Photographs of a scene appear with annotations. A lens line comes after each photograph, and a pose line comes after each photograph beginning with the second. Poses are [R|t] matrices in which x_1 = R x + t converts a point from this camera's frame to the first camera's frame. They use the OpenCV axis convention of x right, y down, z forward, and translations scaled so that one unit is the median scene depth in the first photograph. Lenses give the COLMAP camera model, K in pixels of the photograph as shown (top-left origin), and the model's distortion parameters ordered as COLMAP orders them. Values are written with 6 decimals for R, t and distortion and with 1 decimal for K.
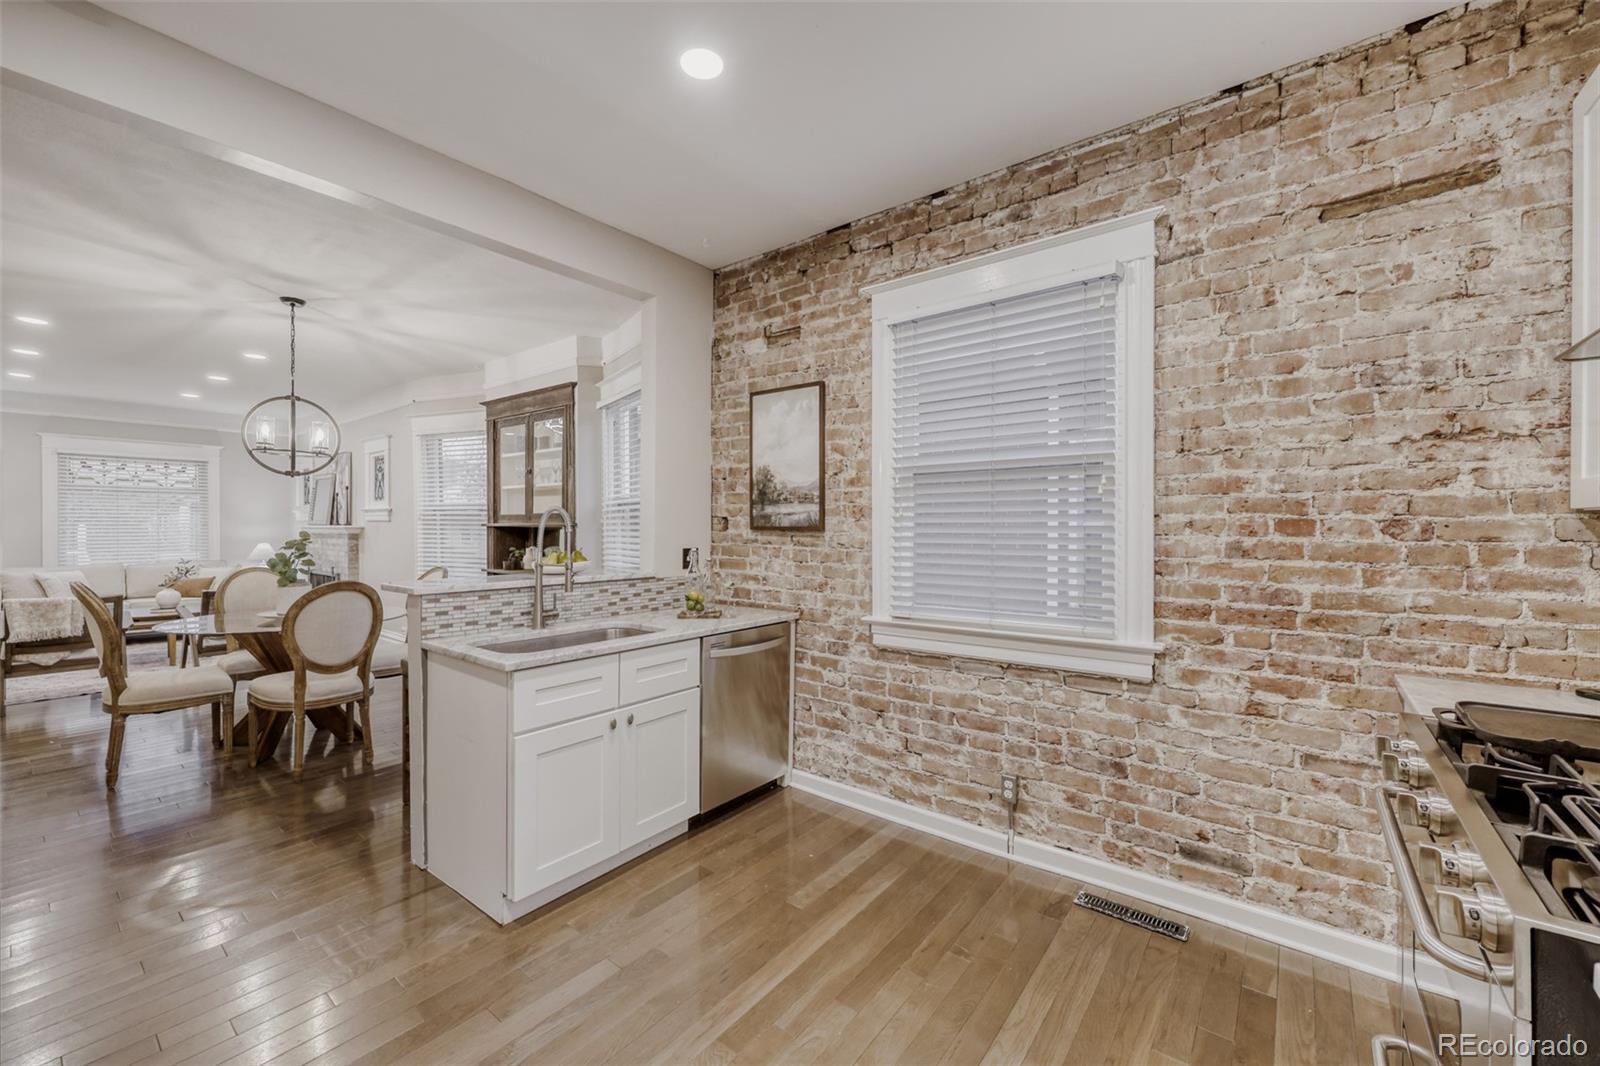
lens RADIAL K [[641.4, 0, 784.9], [0, 641.4, 529.2], [0, 0, 1]] dist [0.001878, 0.000424]
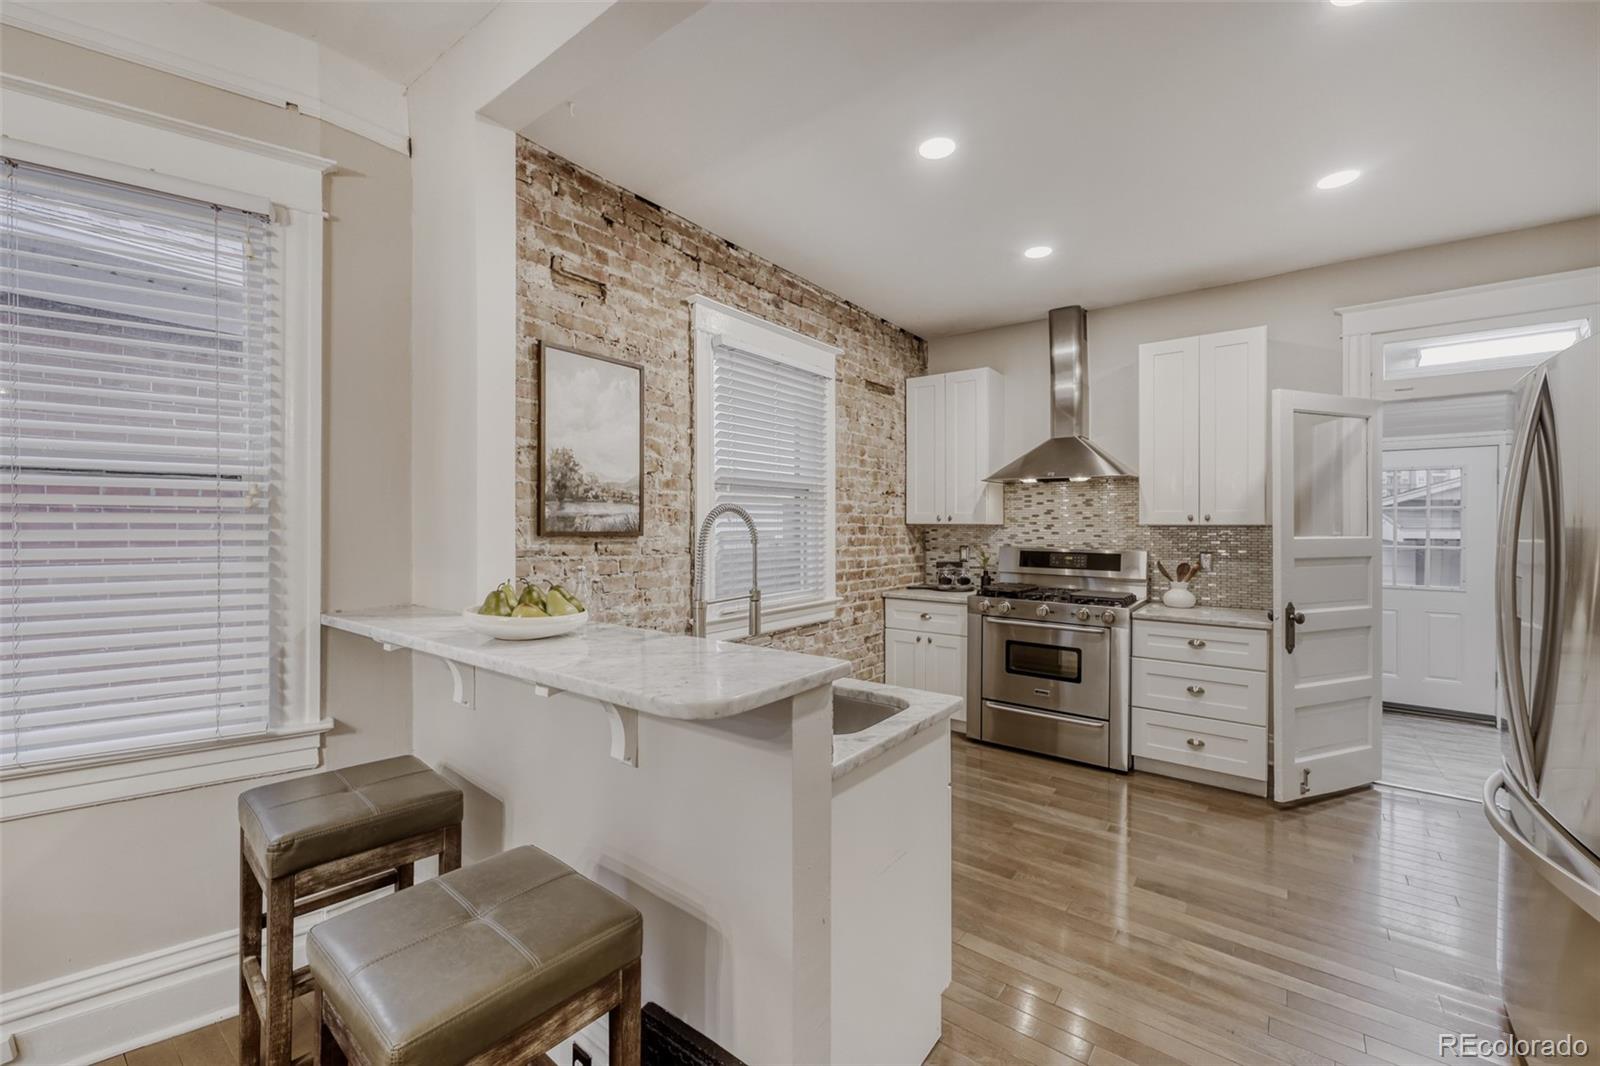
lens RADIAL K [[641.5, 0, 806.8], [0, 641.5, 530.2], [0, 0, 1]] dist [-0.000611, 0.000076]
pose [[-0.029068, -0.006347, 0.999557, -0.818241], [0.001727, 0.999978, 0.006400, -0.010830], [-0.999576, 0.001912, -0.029057, 0.789968]]
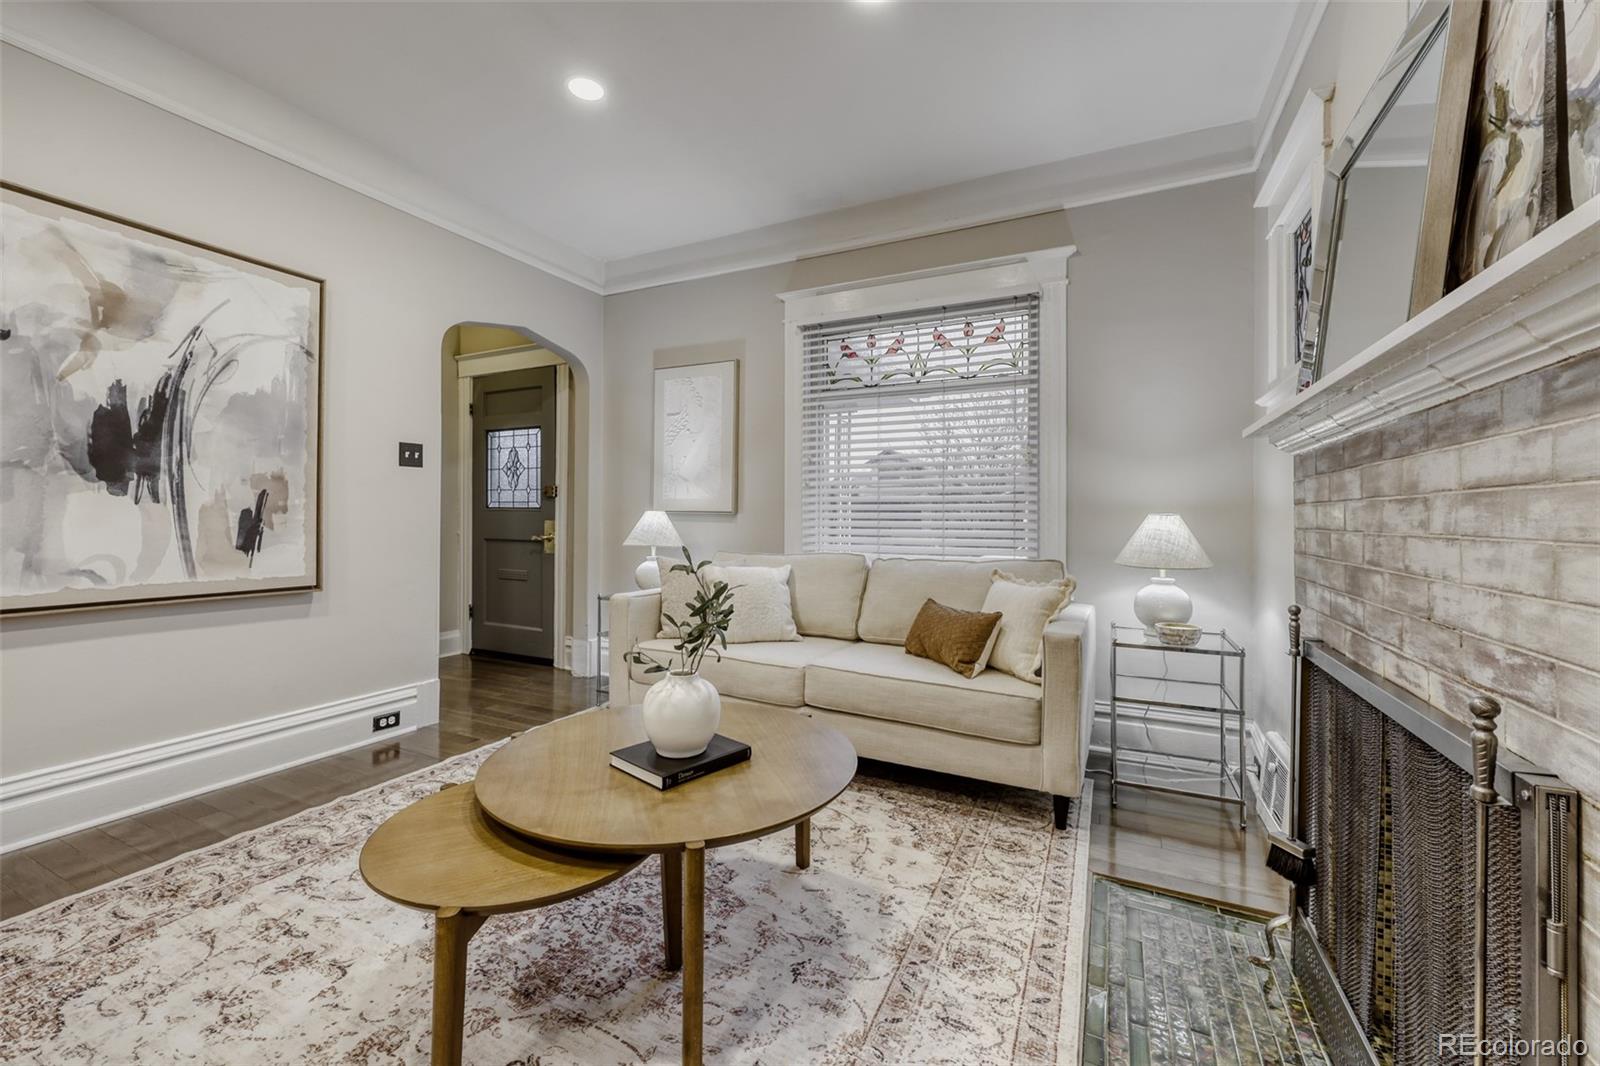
lens RADIAL K [[664.0, 0, 803.4], [0, 664.0, 521.0], [0, 0, 1]] dist [0.002521, 0.000363]
pose [[0.209843, 0.004337, -0.977726, -1.378560], [-0.015733, 0.999876, 0.001059, 0.072453], [0.977609, 0.015160, 0.209885, 1.985097]]
